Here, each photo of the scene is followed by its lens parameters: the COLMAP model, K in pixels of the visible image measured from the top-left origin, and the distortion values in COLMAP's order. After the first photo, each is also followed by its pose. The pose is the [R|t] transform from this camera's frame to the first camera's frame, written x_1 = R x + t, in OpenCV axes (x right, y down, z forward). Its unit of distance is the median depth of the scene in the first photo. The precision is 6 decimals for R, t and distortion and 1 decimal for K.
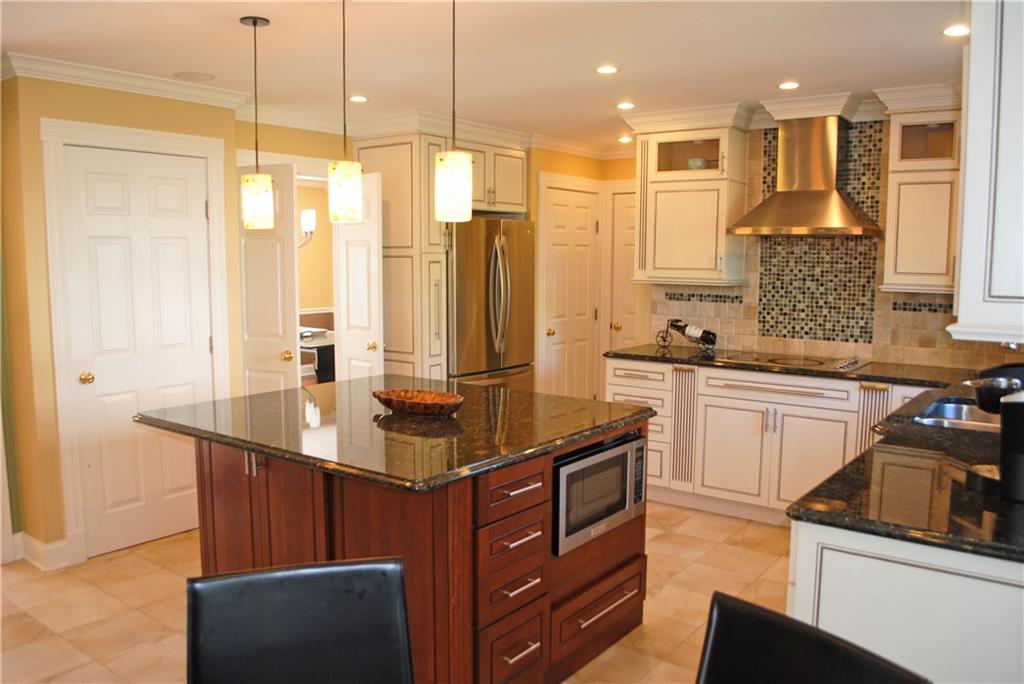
lens RADIAL K [[807.6, 0, 522.9], [0, 807.6, 342.3], [0, 0, 1]] dist [-0.080471, 0.002507]
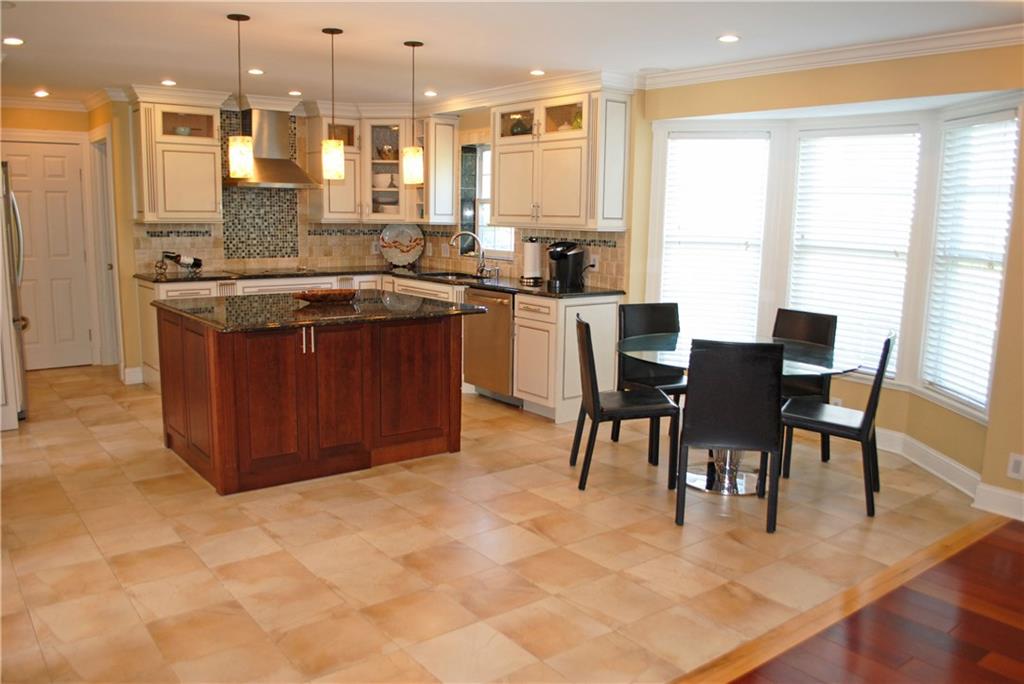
lens RADIAL K [[807.6, 0, 515.0], [0, 807.6, 343.1], [0, 0, 1]] dist [-0.080471, 0.002507]
pose [[0.264019, -0.156565, 0.951725, -0.962482], [0.089197, 0.986472, 0.137537, -0.010207], [-0.960384, 0.048578, 0.274412, 0.145837]]
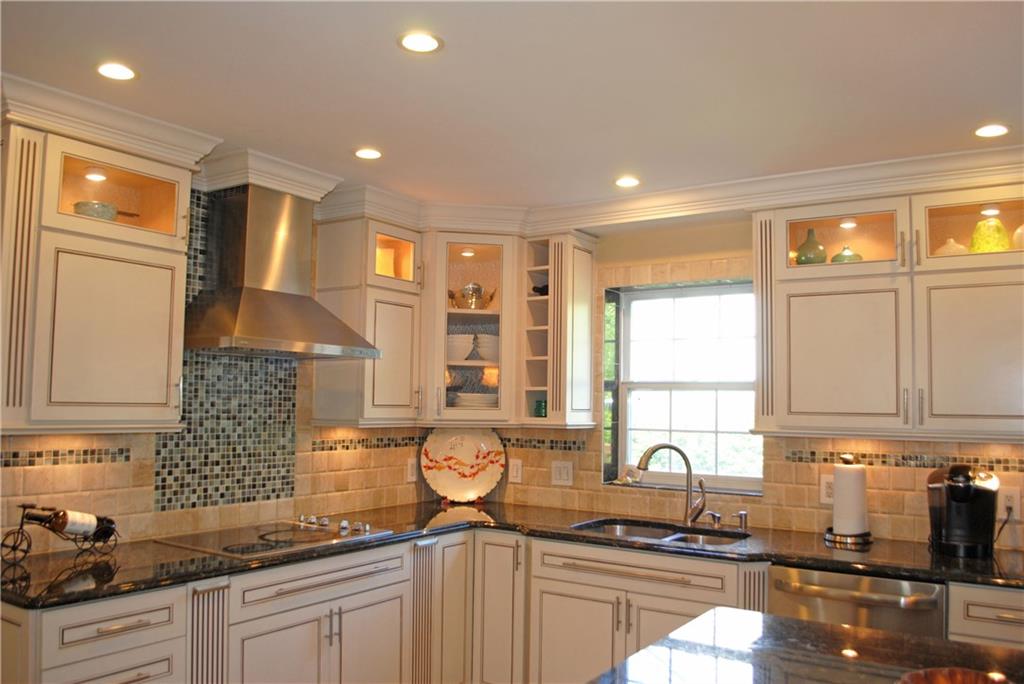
lens RADIAL K [[807.6, 0, 517.1], [0, 807.6, 351.7], [0, 0, 1]] dist [-0.080471, 0.002507]
pose [[-0.049242, 0.052939, 0.997383, -0.343385], [0.093283, 0.994473, -0.048179, -0.077904], [-0.994421, 0.090667, -0.053908, 0.781604]]
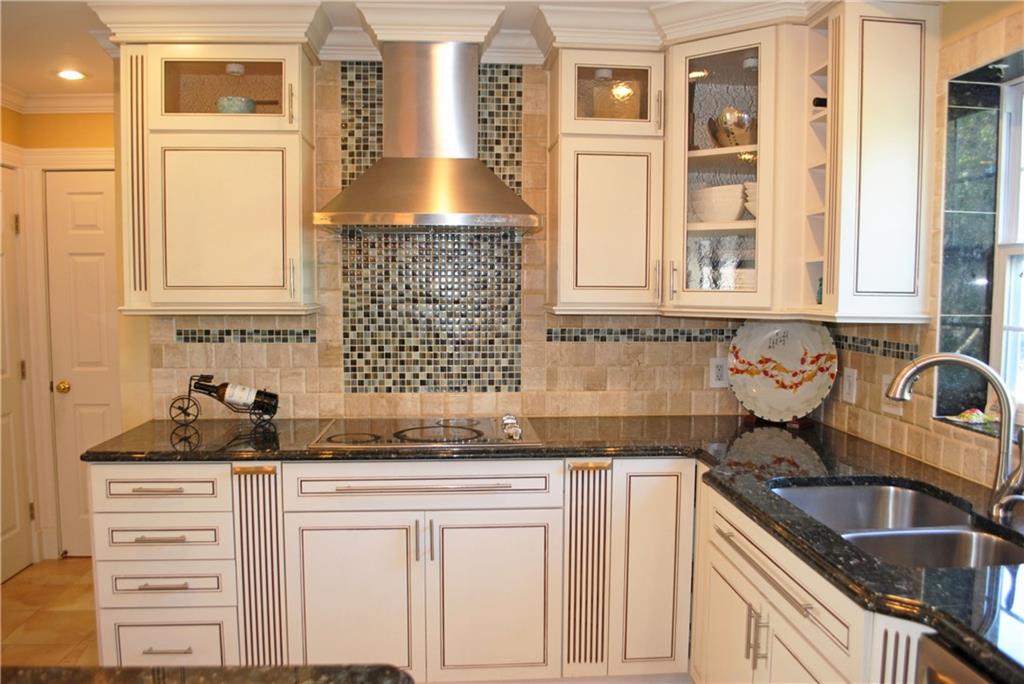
lens RADIAL K [[807.6, 0, 514.9], [0, 807.6, 352.3], [0, 0, 1]] dist [-0.080471, 0.002507]
pose [[0.757513, -0.059921, 0.650064, -0.013064], [0.072437, 0.997345, 0.007522, -0.036046], [-0.648789, 0.041391, 0.759842, 0.456189]]
